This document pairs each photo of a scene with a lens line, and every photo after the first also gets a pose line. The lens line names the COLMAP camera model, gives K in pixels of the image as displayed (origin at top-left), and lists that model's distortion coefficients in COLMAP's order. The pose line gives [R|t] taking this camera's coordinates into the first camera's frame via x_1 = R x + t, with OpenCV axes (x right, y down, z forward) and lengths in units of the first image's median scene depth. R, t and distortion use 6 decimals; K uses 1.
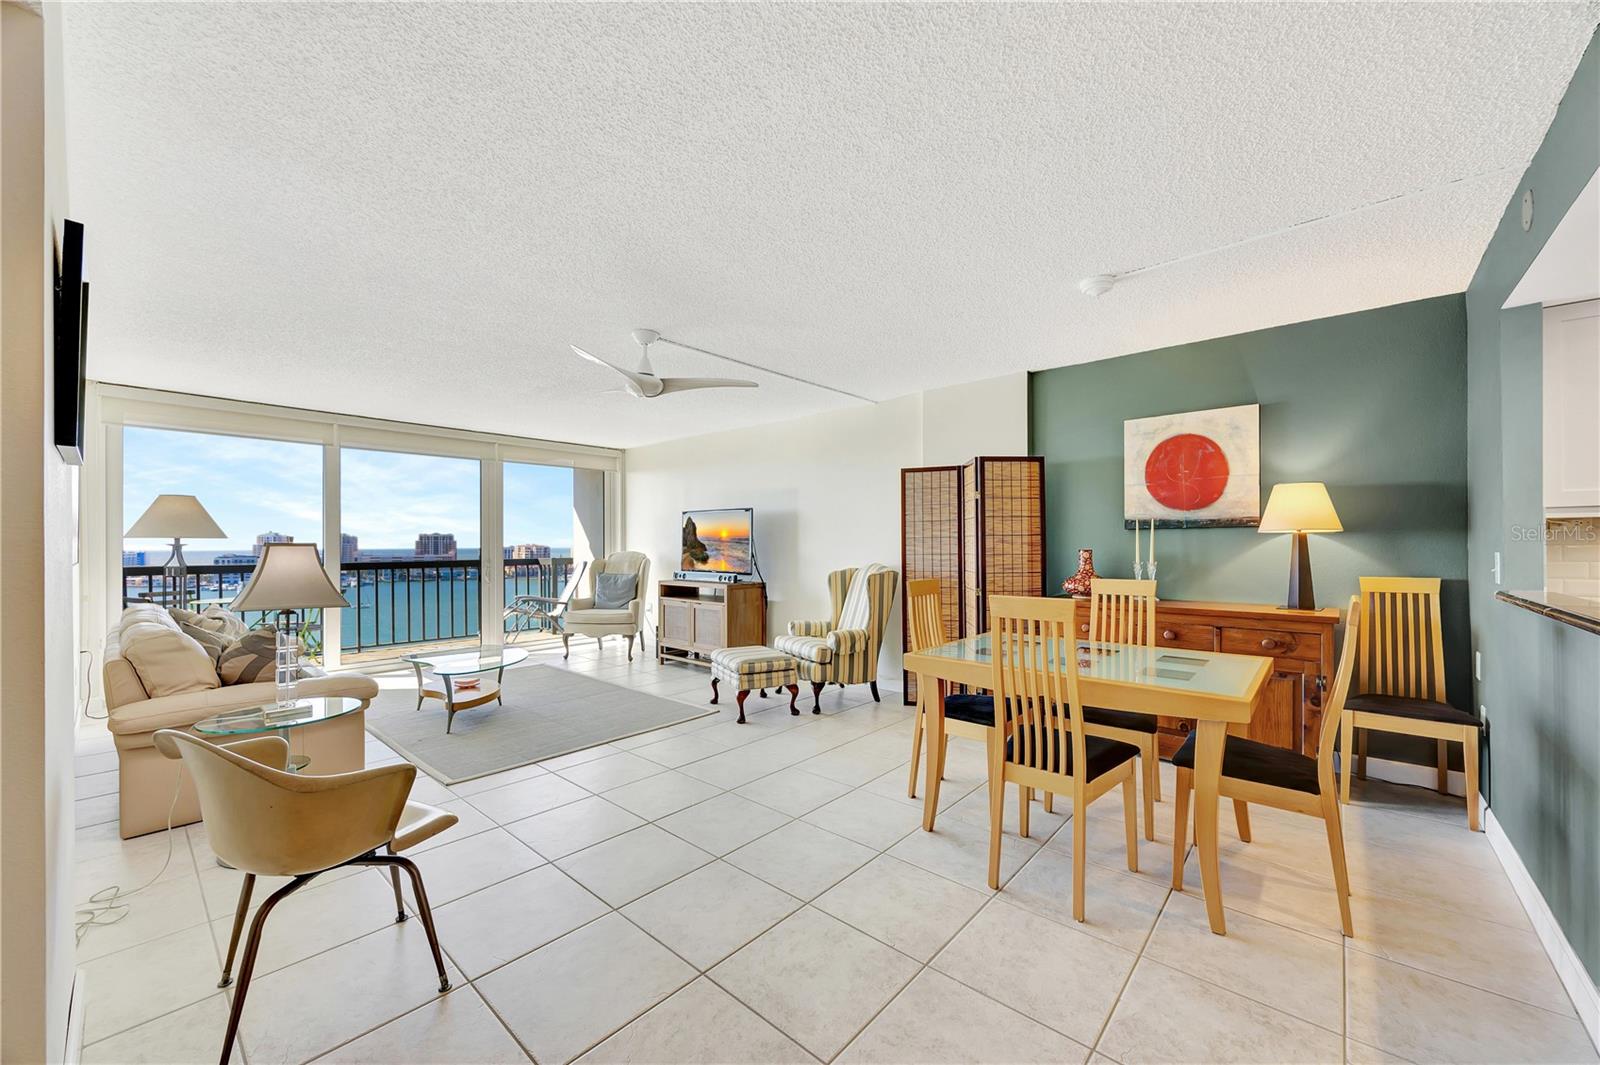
lens RADIAL K [[612.6, 0, 803.7], [0, 612.6, 544.2], [0, 0, 1]] dist [-0.007232, 0.001004]
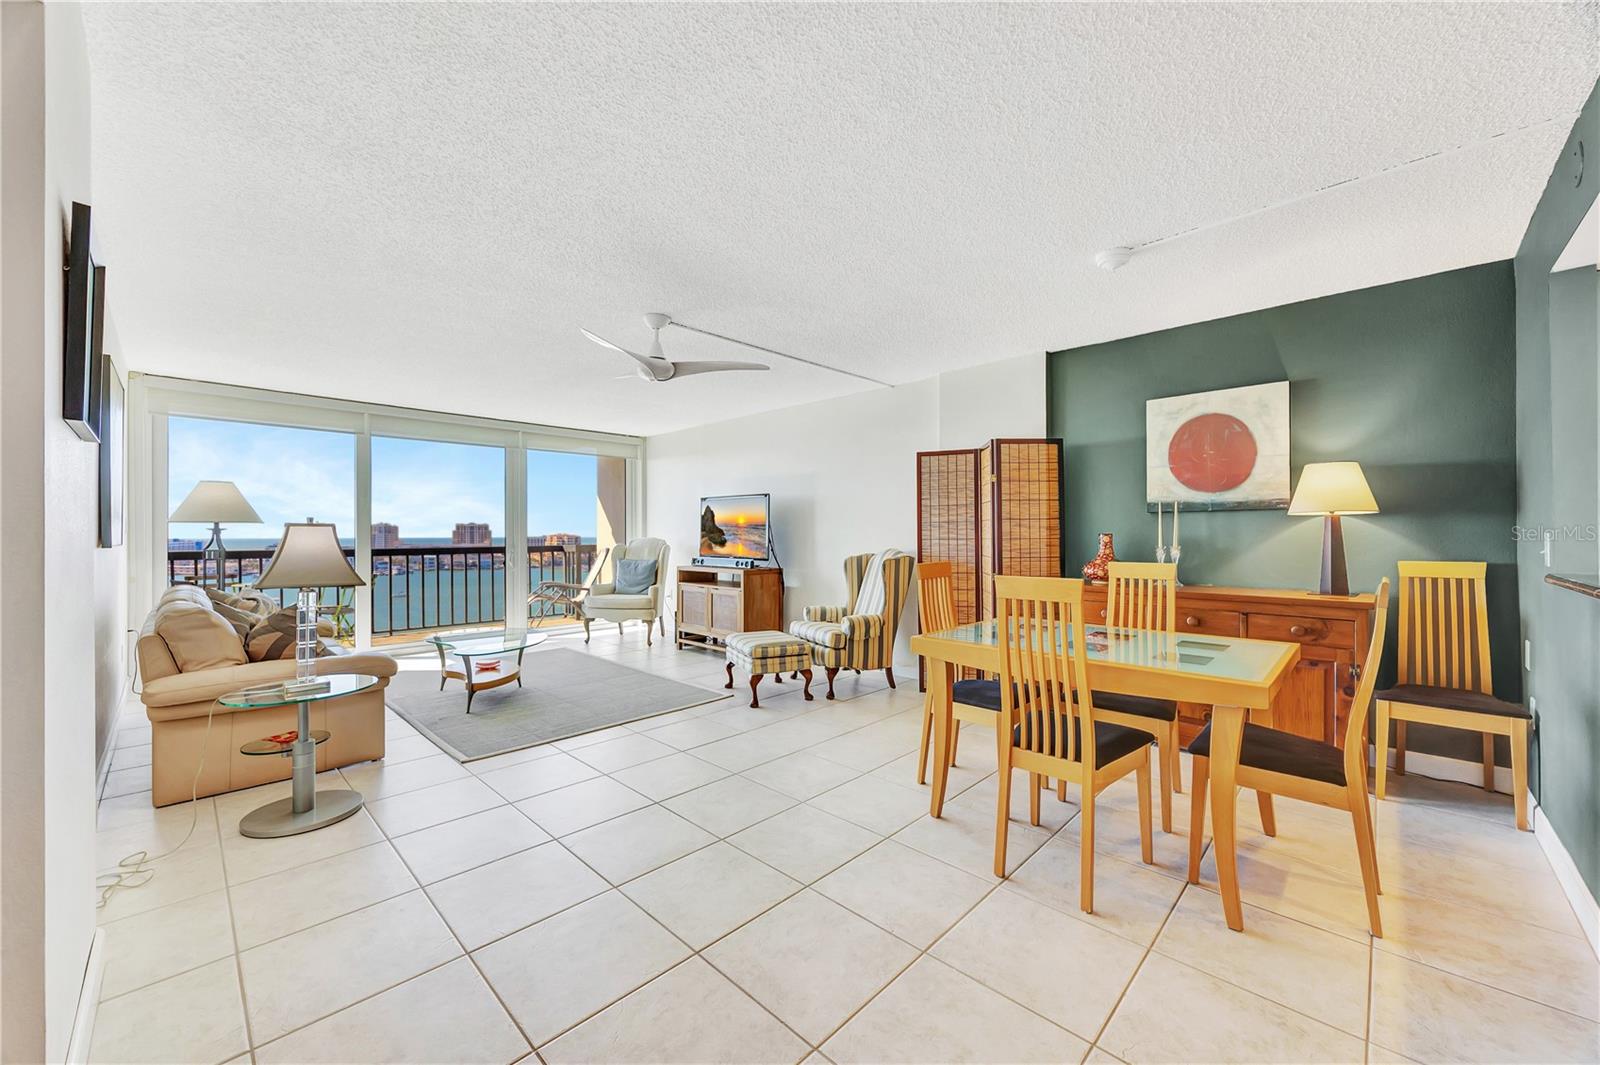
lens RADIAL K [[612.6, 0, 801.4], [0, 612.6, 533.5], [0, 0, 1]] dist [-0.007232, 0.001004]
pose [[0.998878, 0.000739, -0.047353, 0.023316], [-0.000775, 0.999999, -0.000742, 0.009622], [0.047353, 0.000778, 0.998878, 0.006823]]
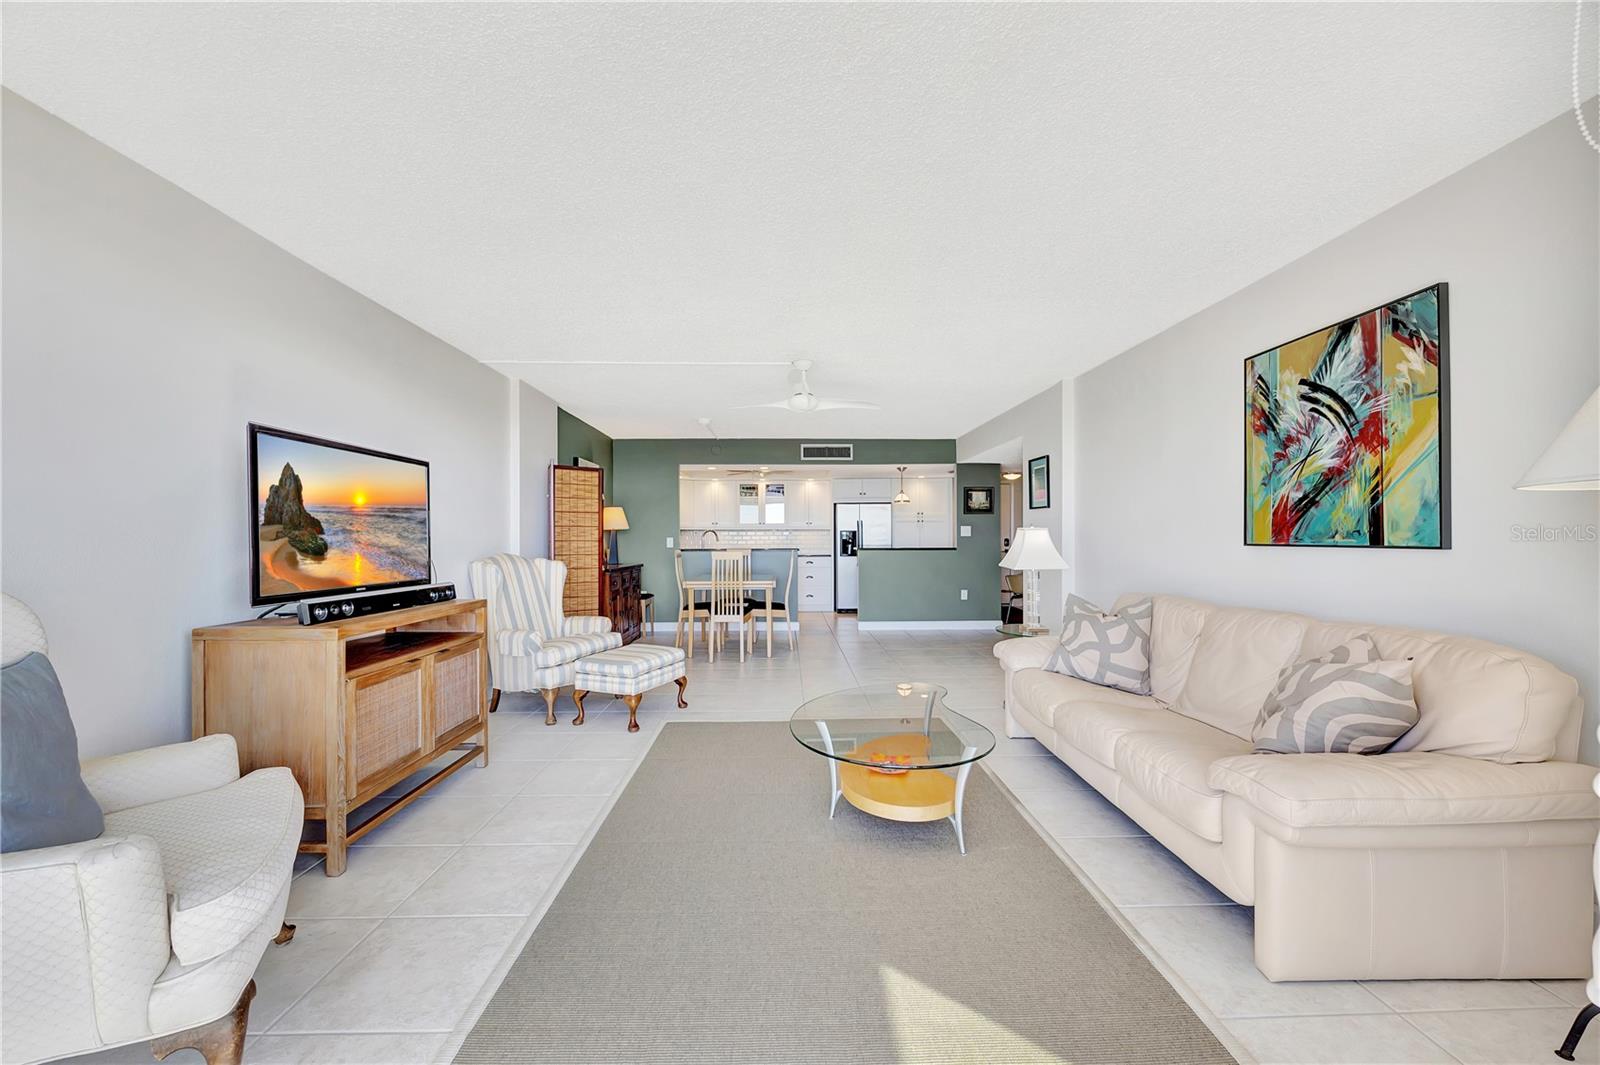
lens RADIAL K [[612.6, 0, 814.6], [0, 612.6, 535.6], [0, 0, 1]] dist [-0.007232, 0.001004]
pose [[-0.696666, 0.007366, 0.717357, -1.041332], [0.002121, 0.999964, -0.008208, 0.019836], [-0.717392, -0.004197, -0.696657, 1.648483]]
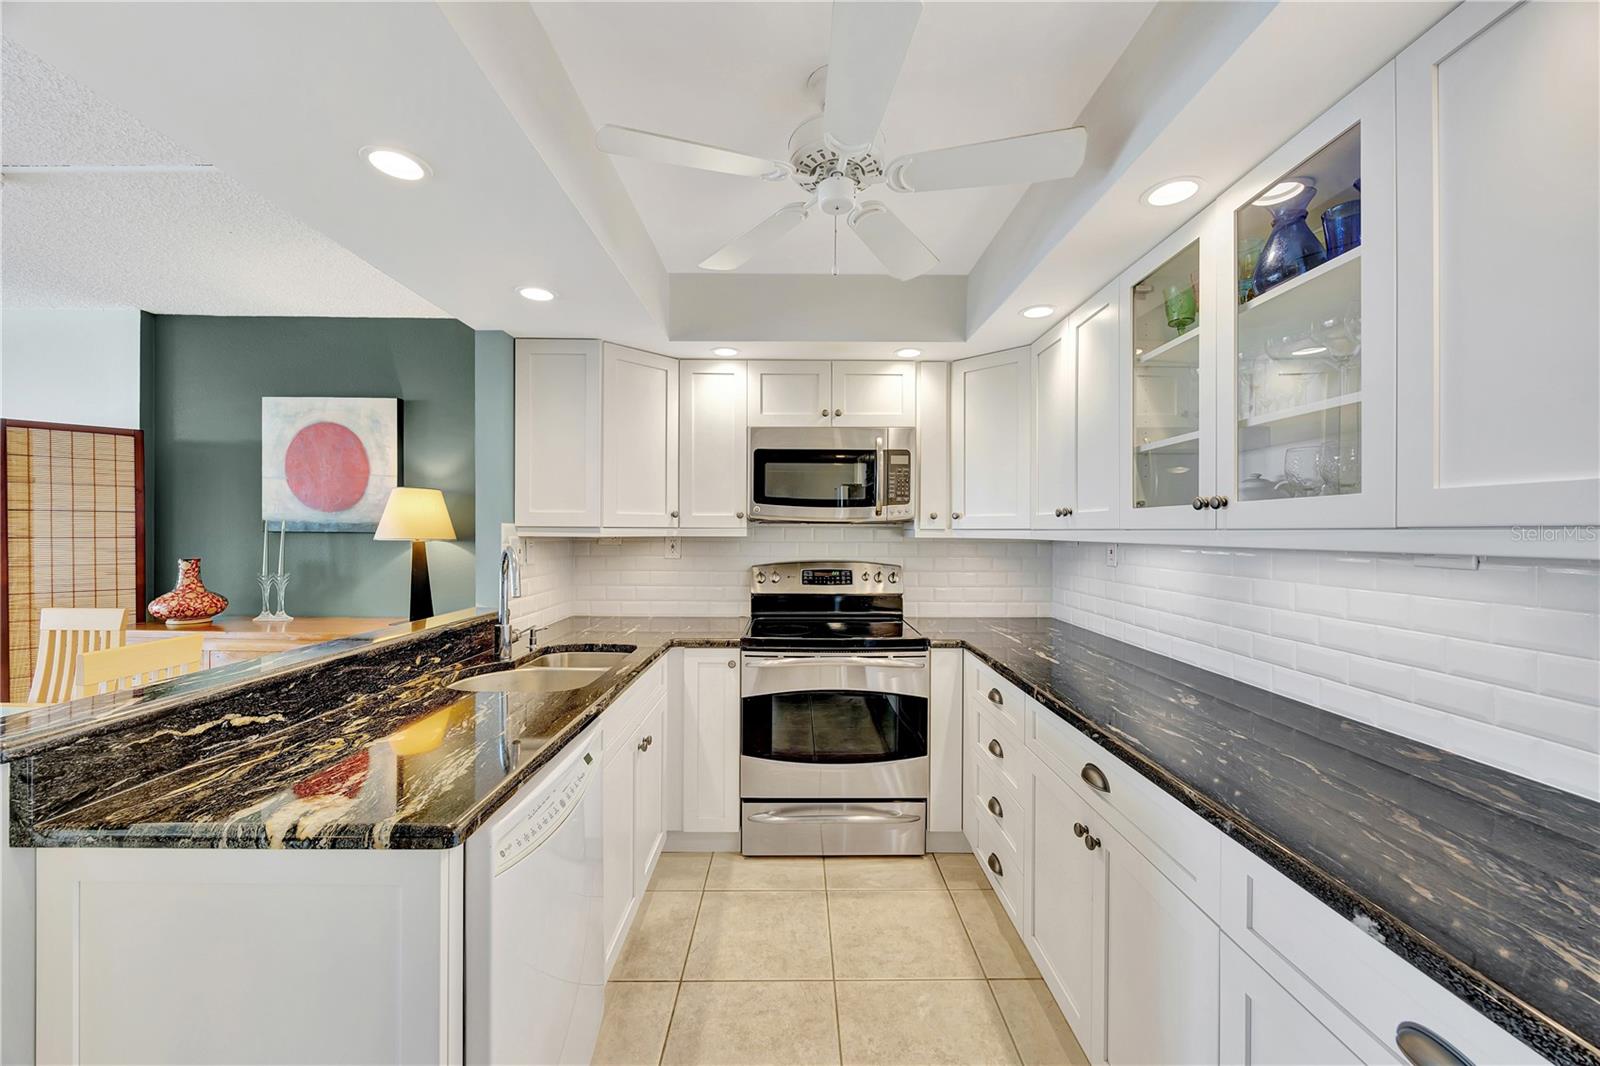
lens RADIAL K [[612.6, 0, 800.8], [0, 612.6, 539.2], [0, 0, 1]] dist [-0.007232, 0.001004]
pose [[0.746718, 0.003399, 0.665133, 0.516975], [-0.012962, 0.999871, 0.009442, -0.031465], [-0.665015, -0.015672, 0.746666, -0.072838]]
